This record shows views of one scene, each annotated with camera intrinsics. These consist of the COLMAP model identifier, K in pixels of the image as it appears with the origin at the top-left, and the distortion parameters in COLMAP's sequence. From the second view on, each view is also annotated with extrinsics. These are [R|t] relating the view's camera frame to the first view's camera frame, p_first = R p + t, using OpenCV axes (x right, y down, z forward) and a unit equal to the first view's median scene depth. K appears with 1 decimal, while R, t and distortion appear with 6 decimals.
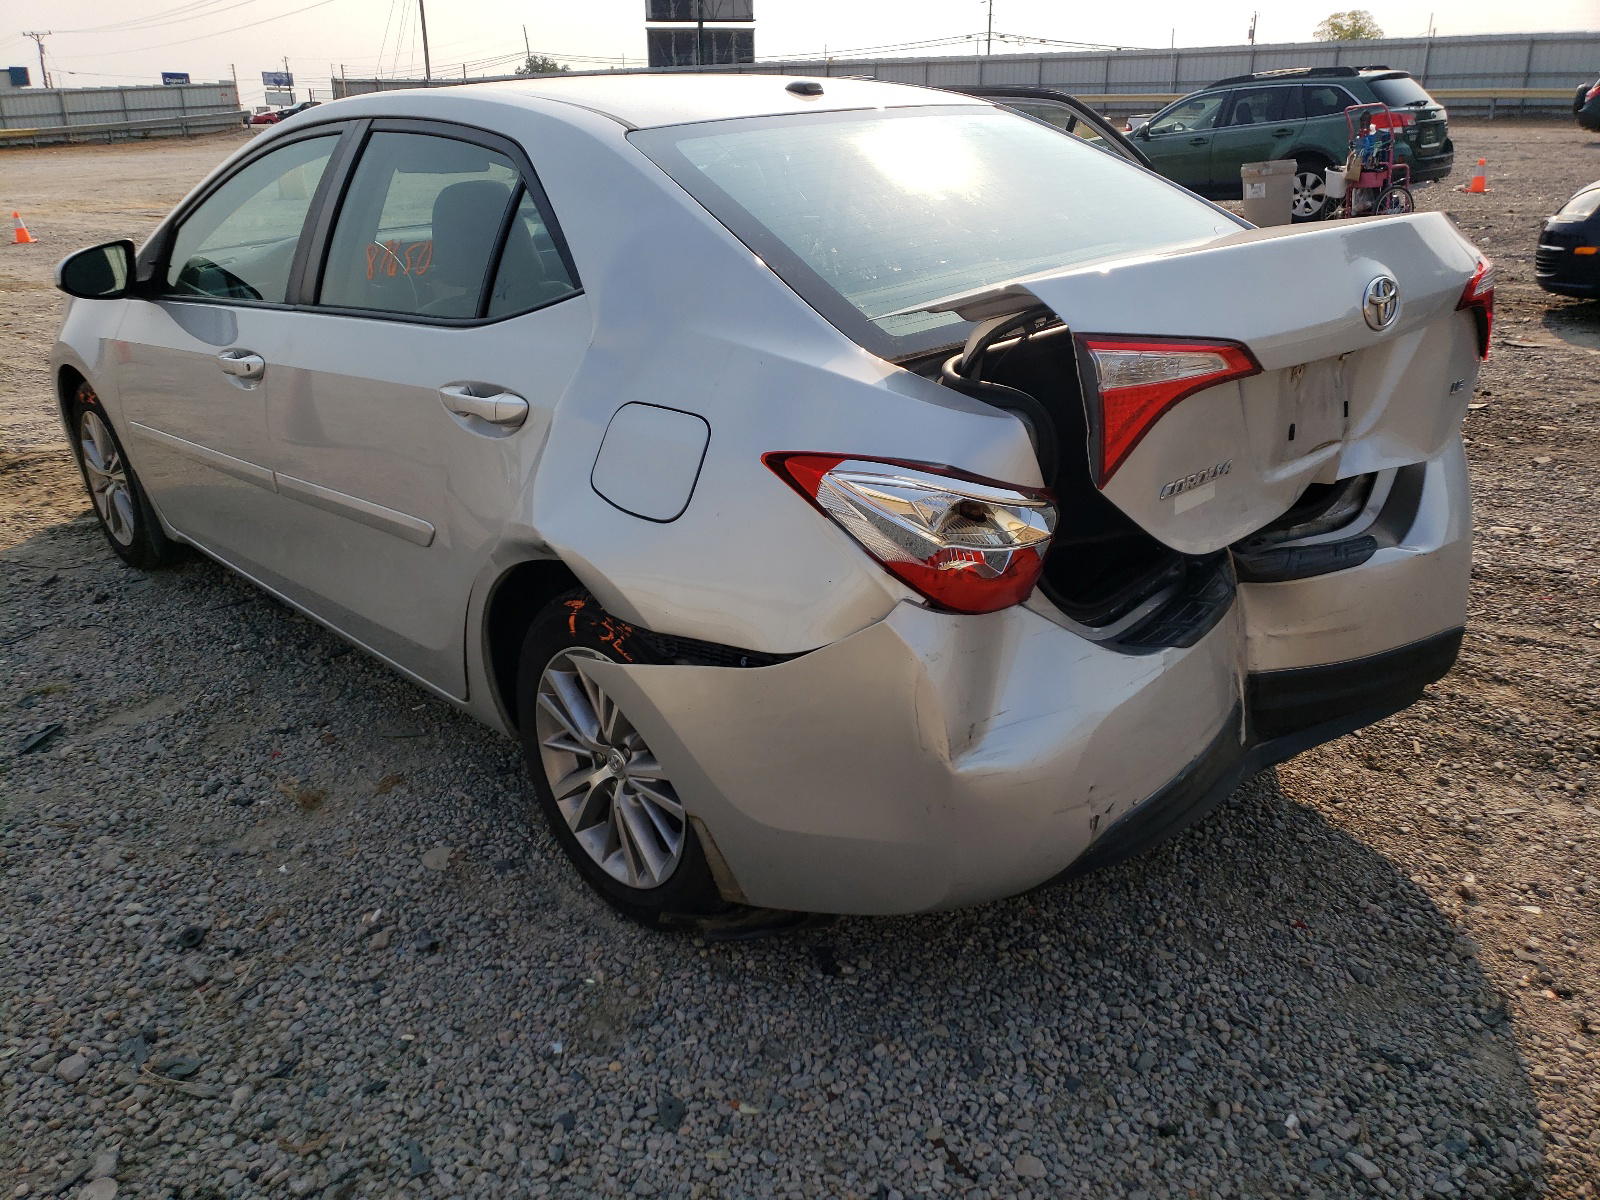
lens RADIAL K [[1220.7, 0, 801.0], [0, 1220.7, 596.4], [0, 0, 1]] dist [0.066700, -0.031678]
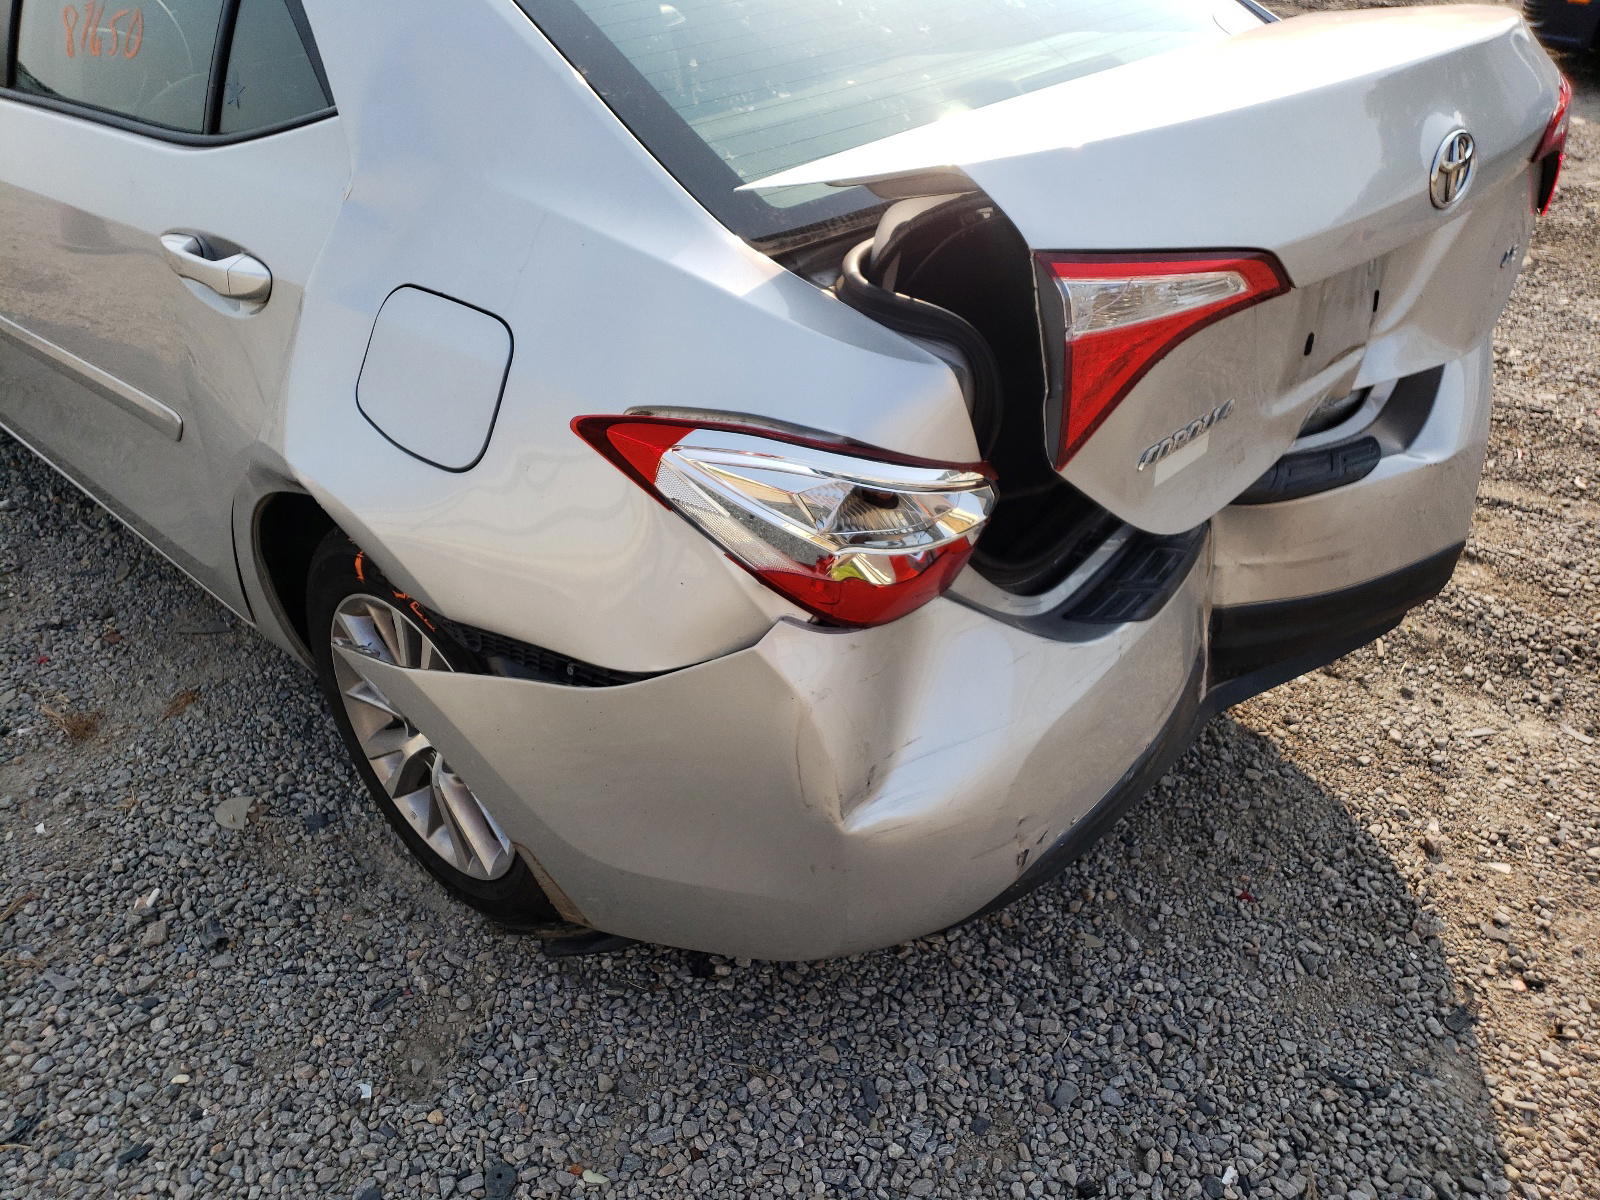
lens RADIAL K [[1213.5, 0, 789.0], [0, 1213.5, 598.1], [0, 0, 1]] dist [0.026579, 0.005617]
pose [[0.998516, -0.002240, 0.054410, 0.040616], [-0.009679, 0.975947, 0.217794, -0.132896], [-0.053589, -0.217998, 0.974477, 0.248848]]
